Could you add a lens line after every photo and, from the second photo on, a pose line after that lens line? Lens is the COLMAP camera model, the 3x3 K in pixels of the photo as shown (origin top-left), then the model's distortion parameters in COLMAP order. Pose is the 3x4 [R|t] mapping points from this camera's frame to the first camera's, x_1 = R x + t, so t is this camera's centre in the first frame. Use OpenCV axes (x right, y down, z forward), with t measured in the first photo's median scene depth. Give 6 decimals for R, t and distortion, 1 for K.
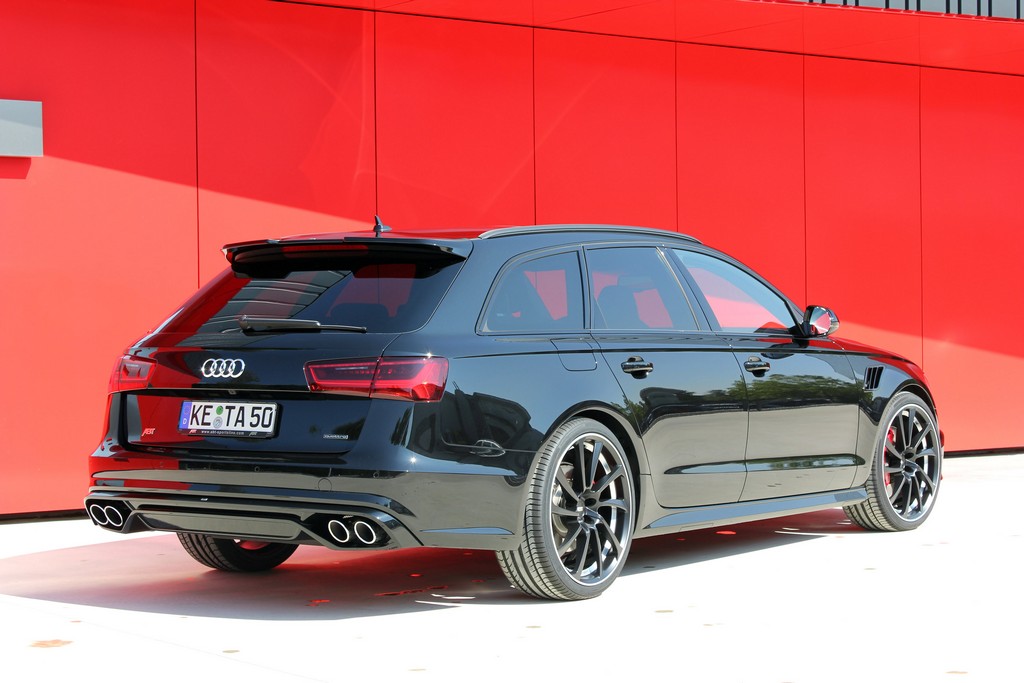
lens RADIAL K [[2163.2, 0, 512.0], [0, 2163.2, 341.5], [0, 0, 1]] dist [0.012049, 0.314532]
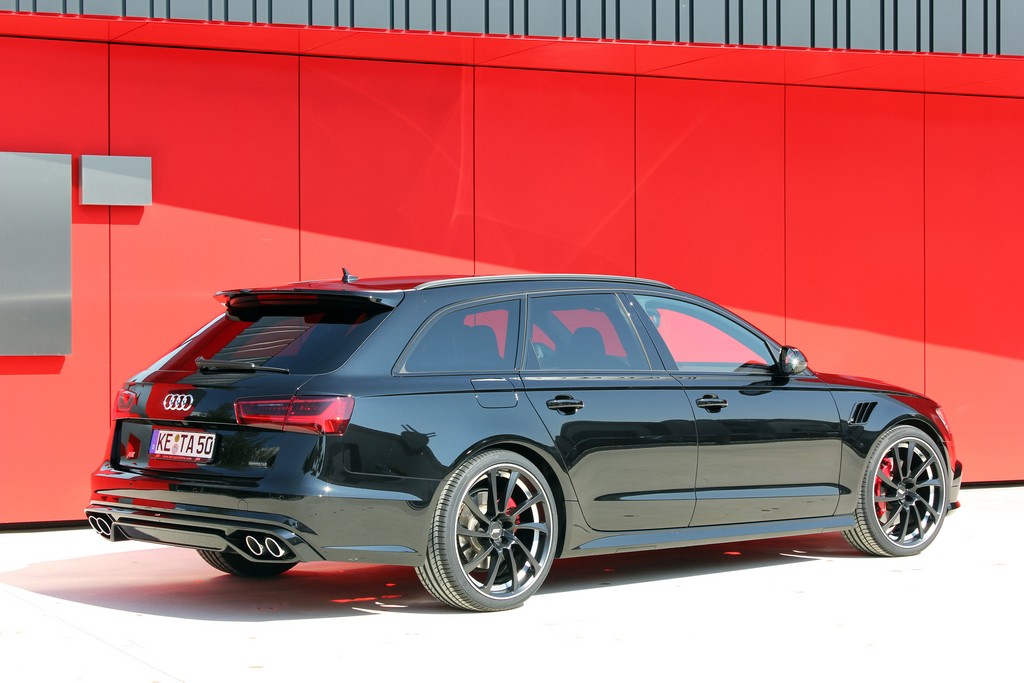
lens RADIAL K [[2163.2, 0, 512.0], [0, 2163.2, 341.5], [0, 0, 1]] dist [0.012049, 0.314532]
pose [[0.978959, 0.009090, -0.203854, 0.265370], [-0.009014, 0.999959, 0.001305, -0.022328], [0.203857, 0.000560, 0.979001, -0.098296]]
